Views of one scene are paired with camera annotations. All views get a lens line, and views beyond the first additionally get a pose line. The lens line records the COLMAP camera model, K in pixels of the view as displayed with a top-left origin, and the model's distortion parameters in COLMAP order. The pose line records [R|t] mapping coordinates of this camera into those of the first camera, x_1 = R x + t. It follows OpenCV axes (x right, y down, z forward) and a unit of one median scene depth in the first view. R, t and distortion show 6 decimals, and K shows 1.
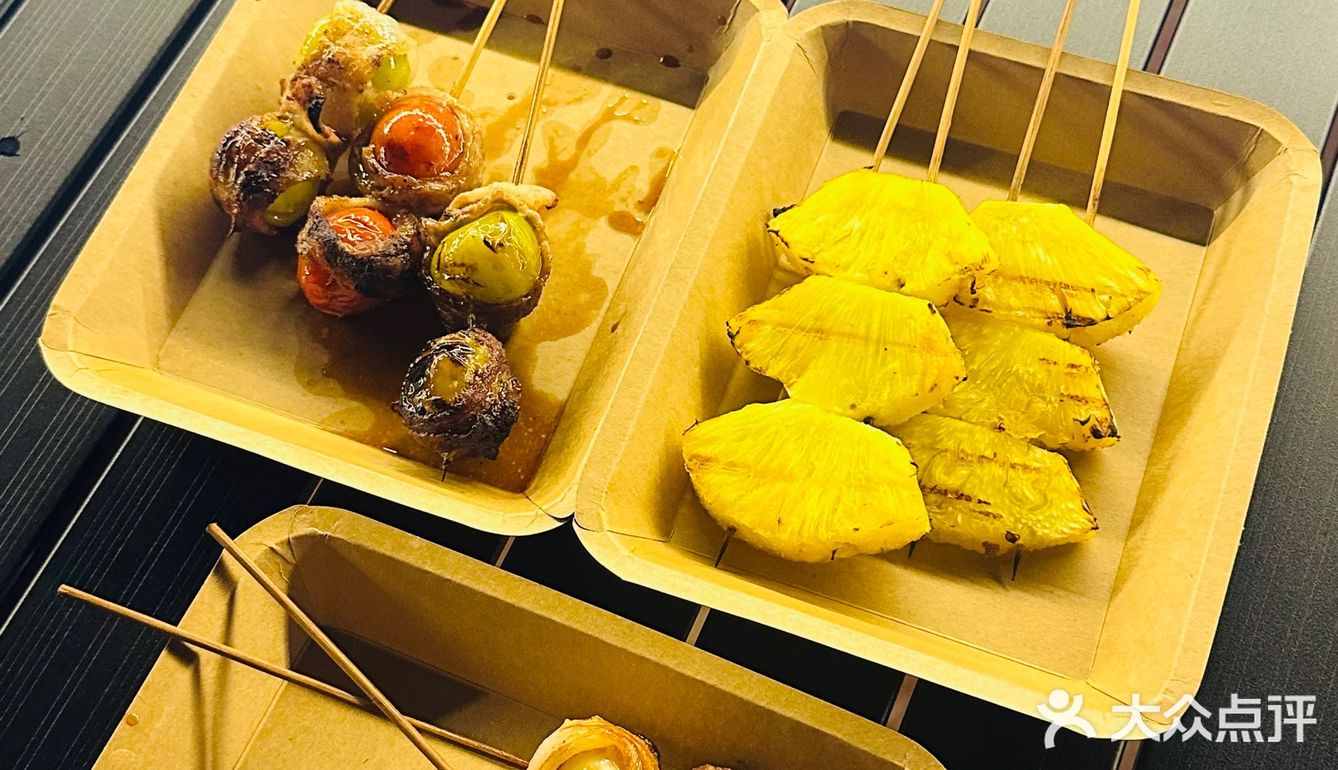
lens RADIAL K [[1874.1, 0, 669.2], [0, 1874.1, 384.9], [0, 0, 1]] dist [0.103944, 0.000000]
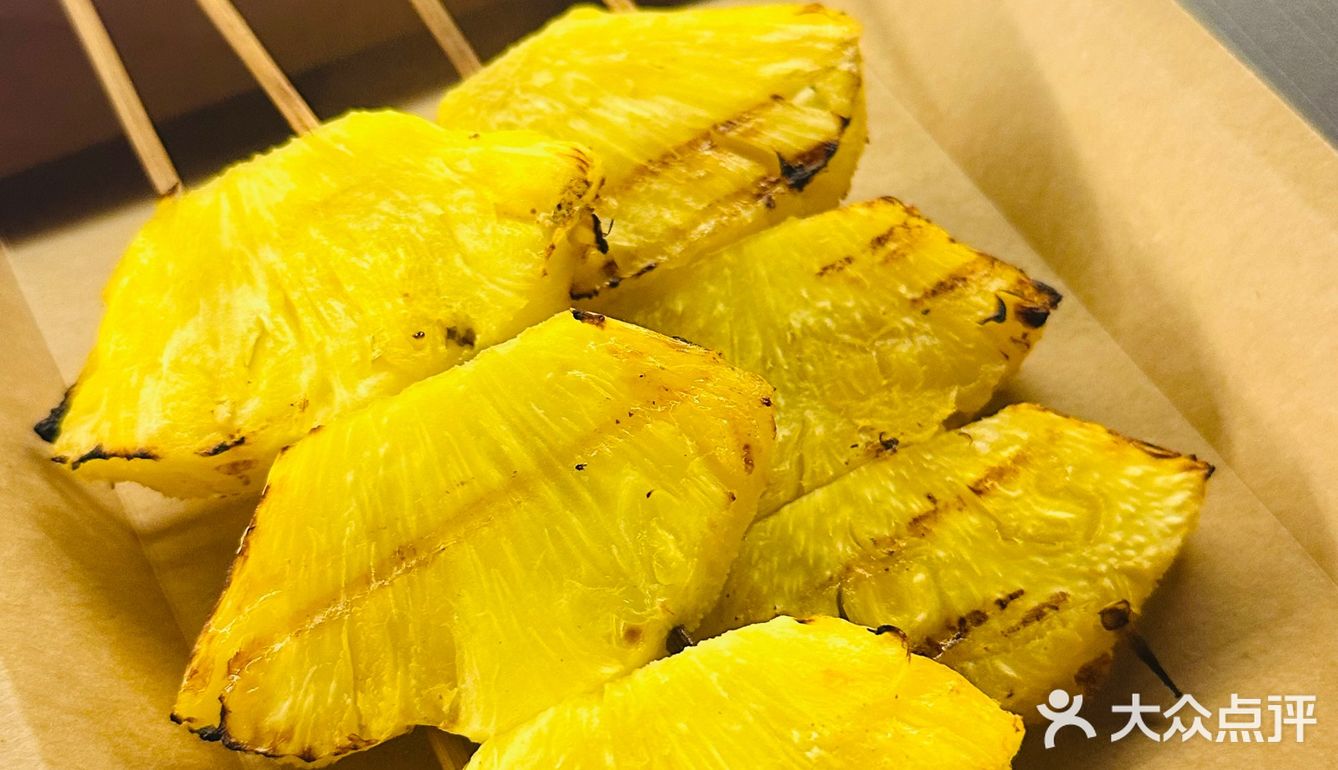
lens RADIAL K [[1874.1, 0, 670.8], [0, 1874.1, 386.9], [0, 0, 1]] dist [0.103944, 0.000000]
pose [[0.643129, -0.589638, 0.488582, -0.047024], [0.650780, 0.757118, 0.057084, -0.040557], [-0.403573, 0.281246, 0.870649, 0.654439]]
